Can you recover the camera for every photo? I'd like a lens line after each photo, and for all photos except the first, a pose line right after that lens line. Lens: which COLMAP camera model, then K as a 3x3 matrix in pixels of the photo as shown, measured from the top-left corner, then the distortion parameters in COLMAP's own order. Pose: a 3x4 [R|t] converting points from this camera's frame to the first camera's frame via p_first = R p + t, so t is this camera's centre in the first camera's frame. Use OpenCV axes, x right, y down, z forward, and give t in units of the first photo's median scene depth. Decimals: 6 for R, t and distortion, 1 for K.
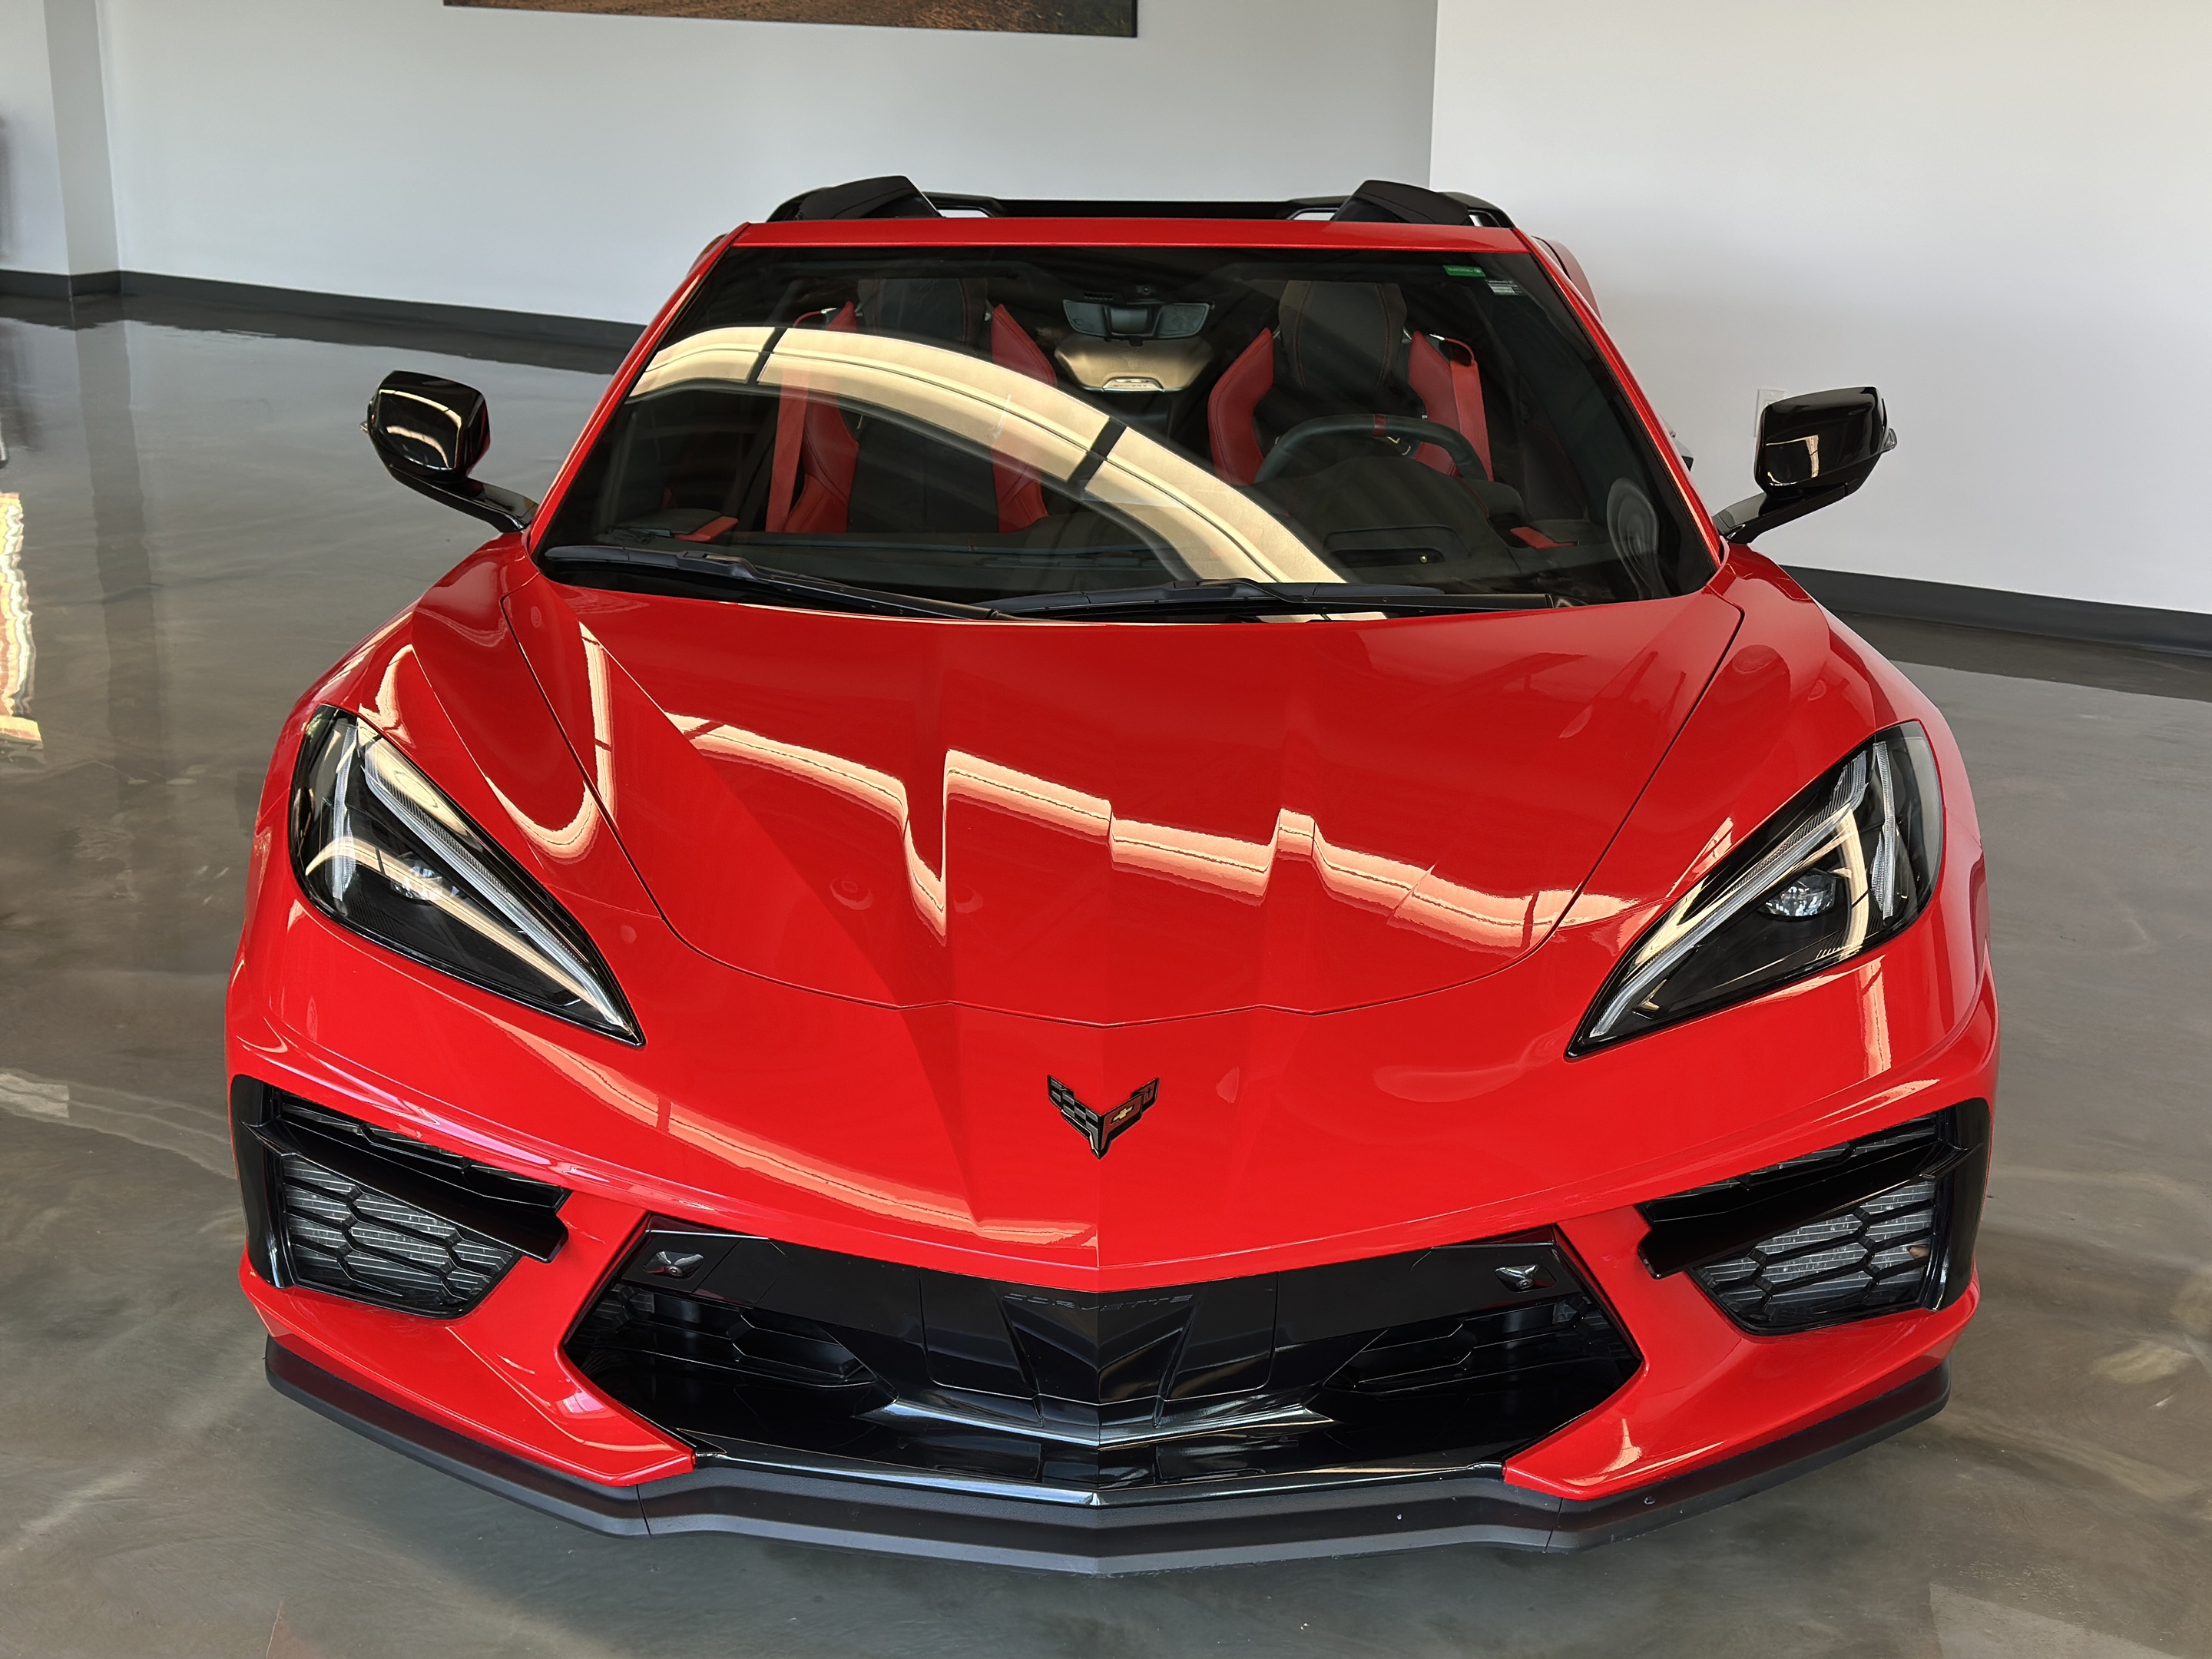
lens RADIAL K [[3077.5, 0, 1109.8], [0, 3077.5, 844.7], [0, 0, 1]] dist [0.099225, 0.000000]
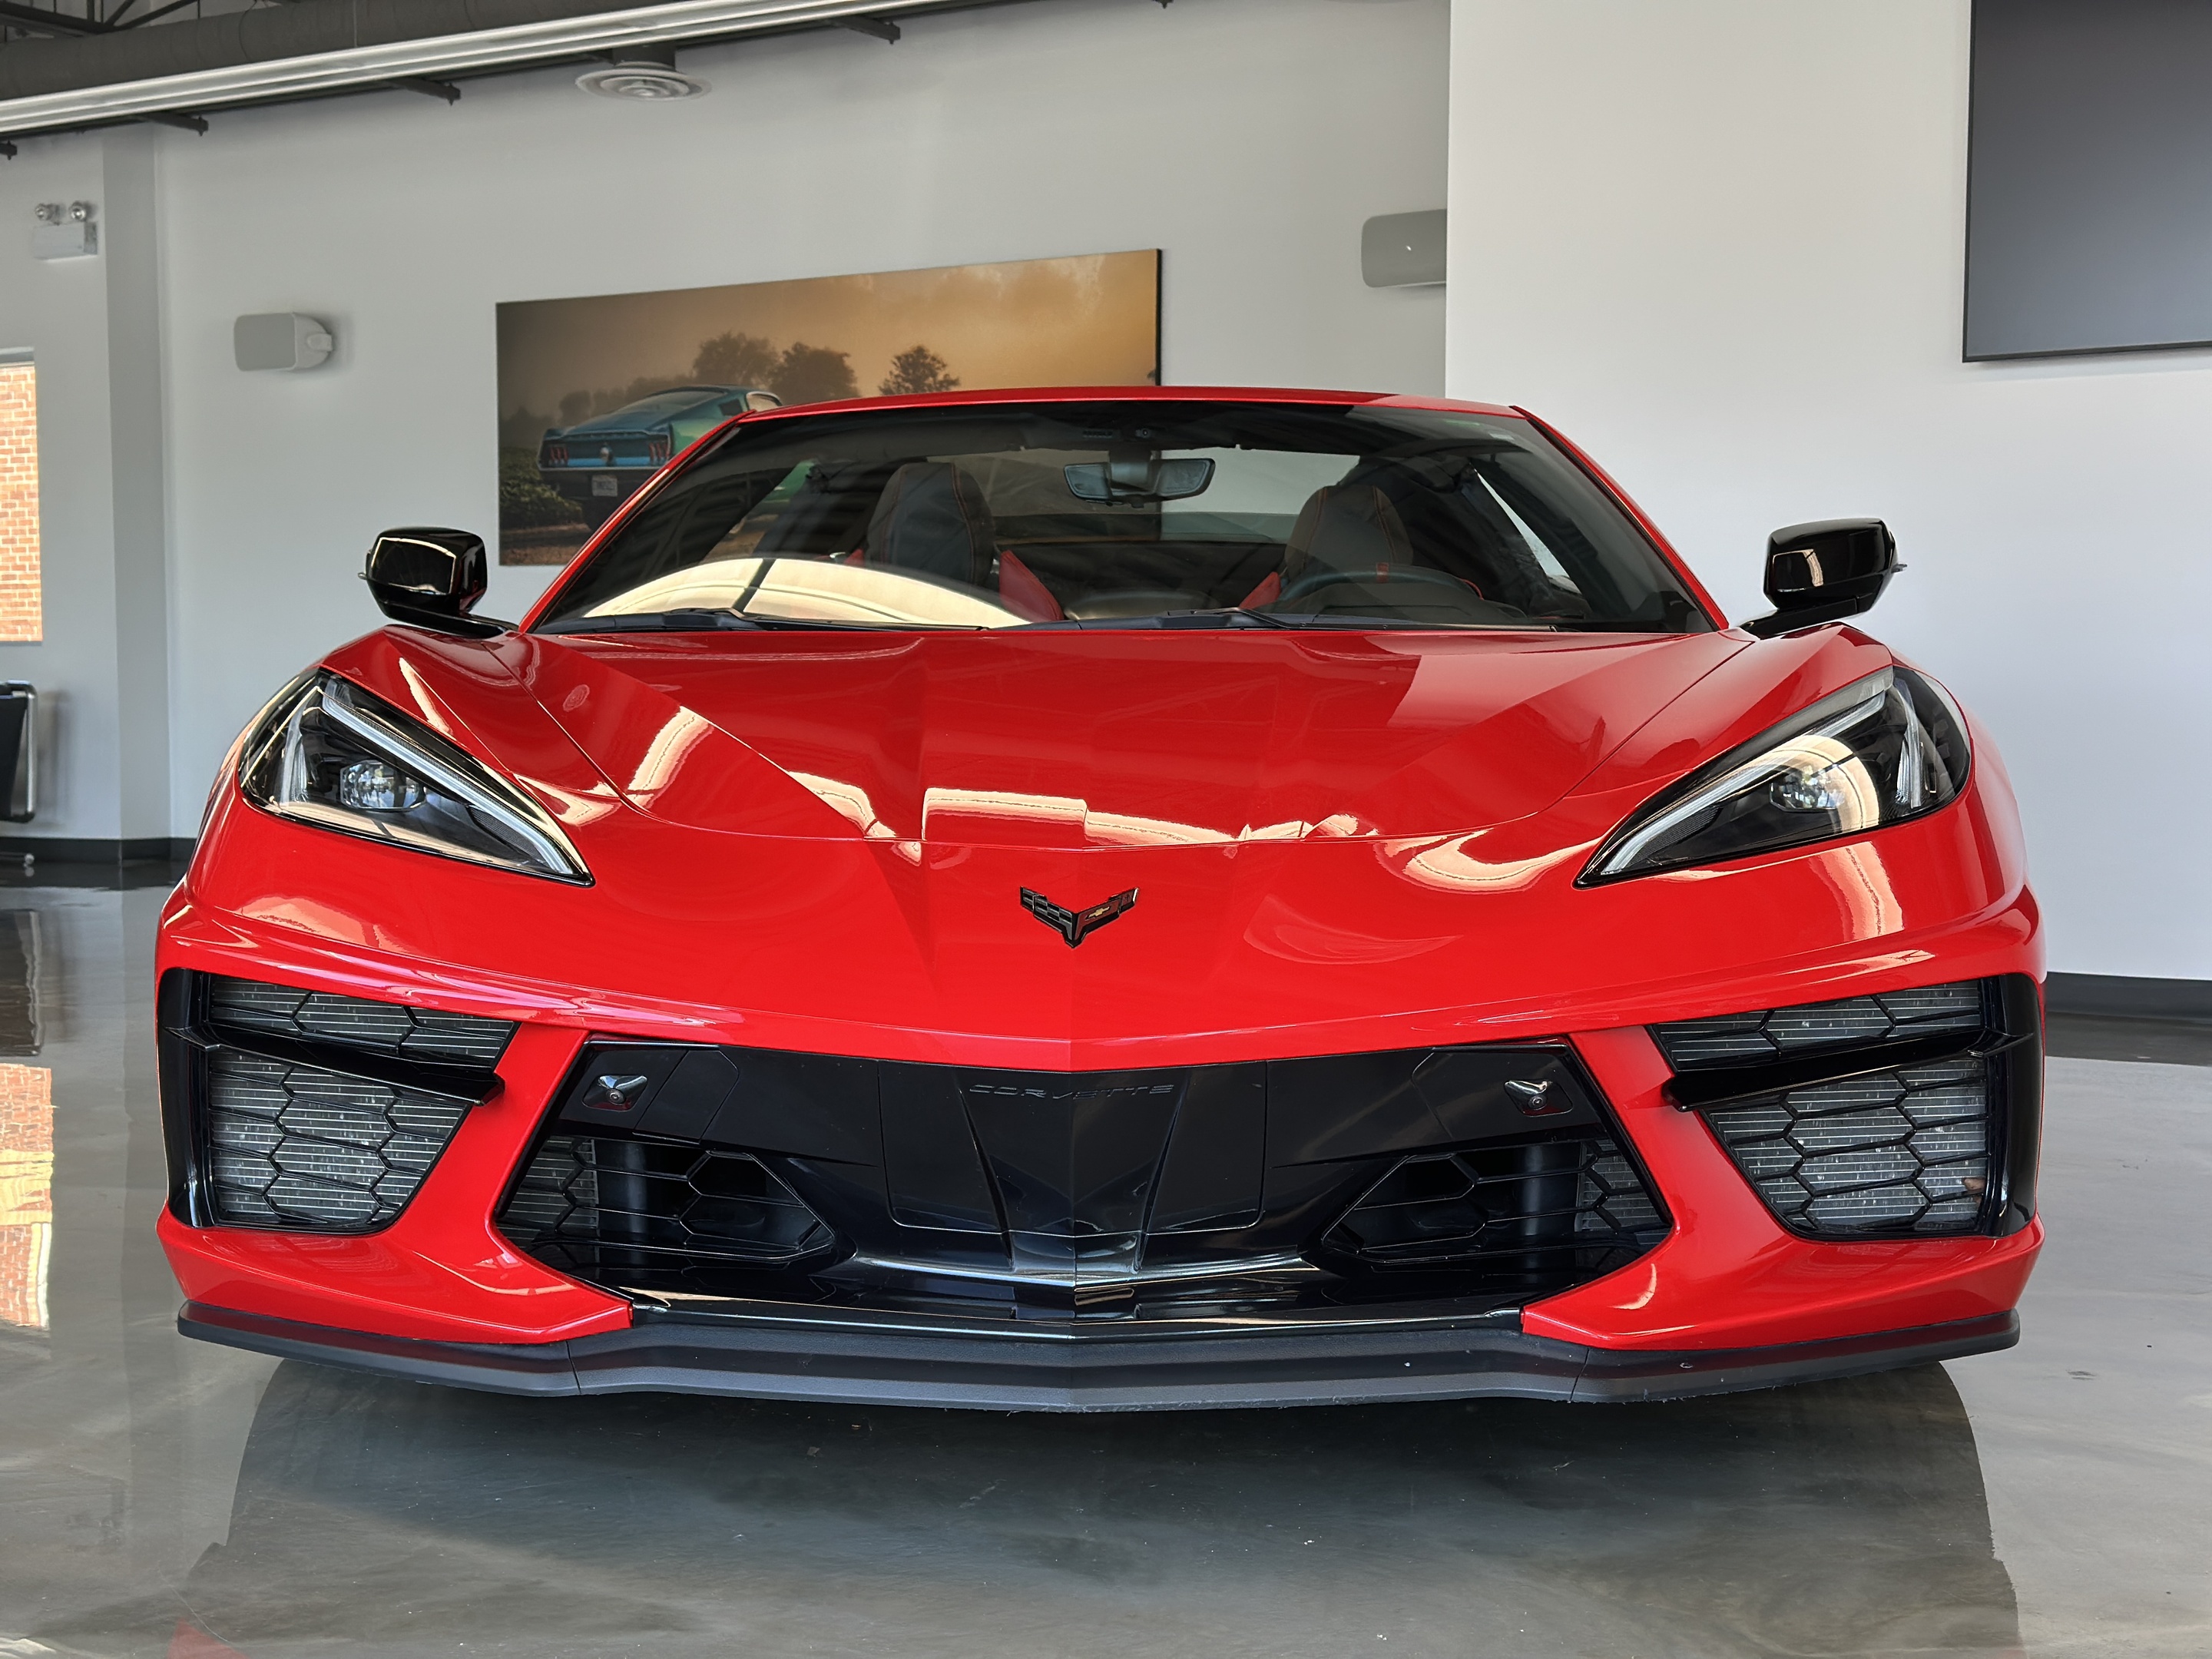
lens RADIAL K [[3077.5, 0, 1093.0], [0, 3077.5, 818.7], [0, 0, 1]] dist [0.099225, 0.000000]
pose [[0.999819, -0.006378, -0.017904, 0.017309], [0.002065, 0.972886, -0.231277, 0.247676], [0.018894, 0.231198, 0.972723, 0.078607]]
